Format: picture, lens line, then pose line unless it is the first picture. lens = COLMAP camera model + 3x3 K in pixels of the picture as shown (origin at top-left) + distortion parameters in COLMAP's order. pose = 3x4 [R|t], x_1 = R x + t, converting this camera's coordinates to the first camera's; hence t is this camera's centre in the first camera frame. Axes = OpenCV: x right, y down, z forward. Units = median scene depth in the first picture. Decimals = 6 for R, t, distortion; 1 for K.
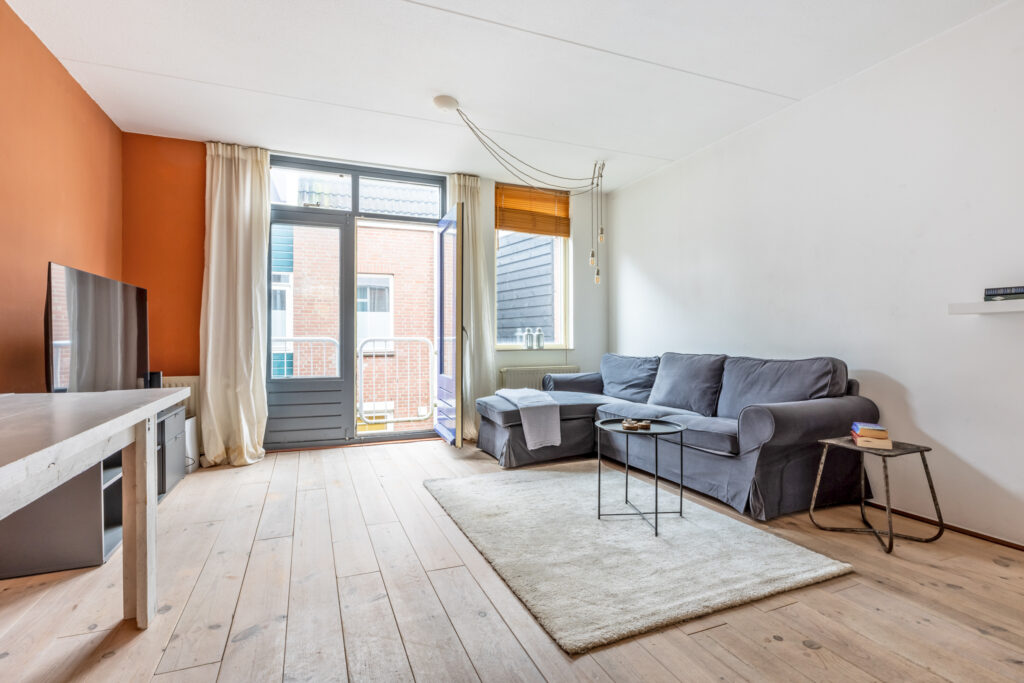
lens RADIAL K [[524.5, 0, 512.5], [0, 524.5, 340.5], [0, 0, 1]] dist [-0.012317, 0.000158]
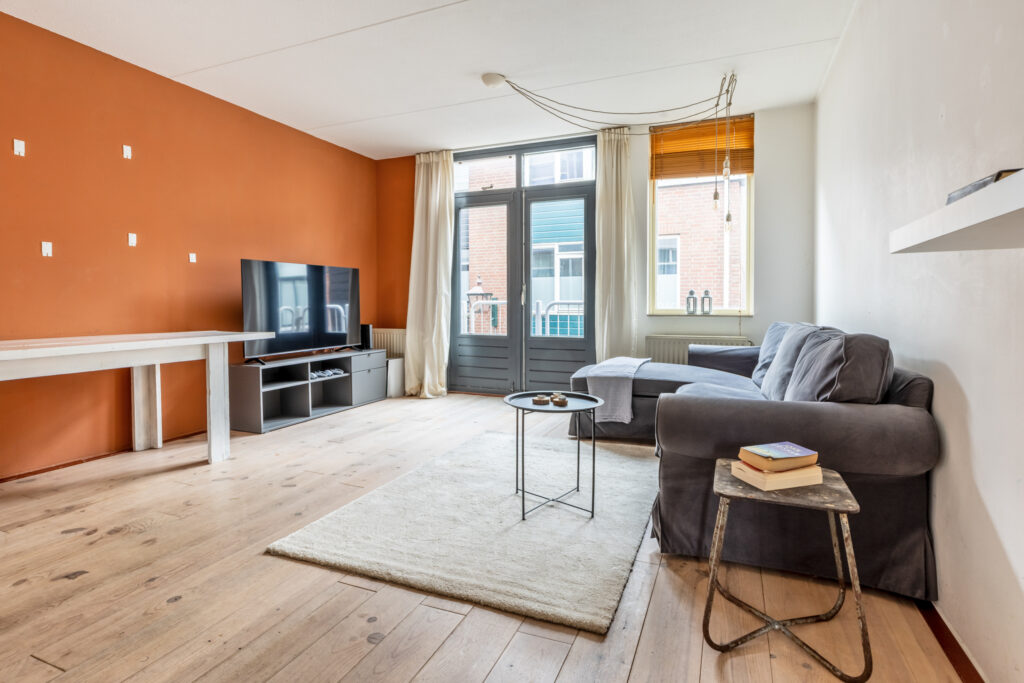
lens RADIAL K [[524.5, 0, 475.7], [0, 524.5, 325.1], [0, 0, 1]] dist [-0.012317, 0.000158]
pose [[0.668854, 0.033288, -0.742648, 0.506733], [-0.003146, 0.999115, 0.041950, -0.001256], [0.743387, -0.025722, 0.668366, 0.199000]]
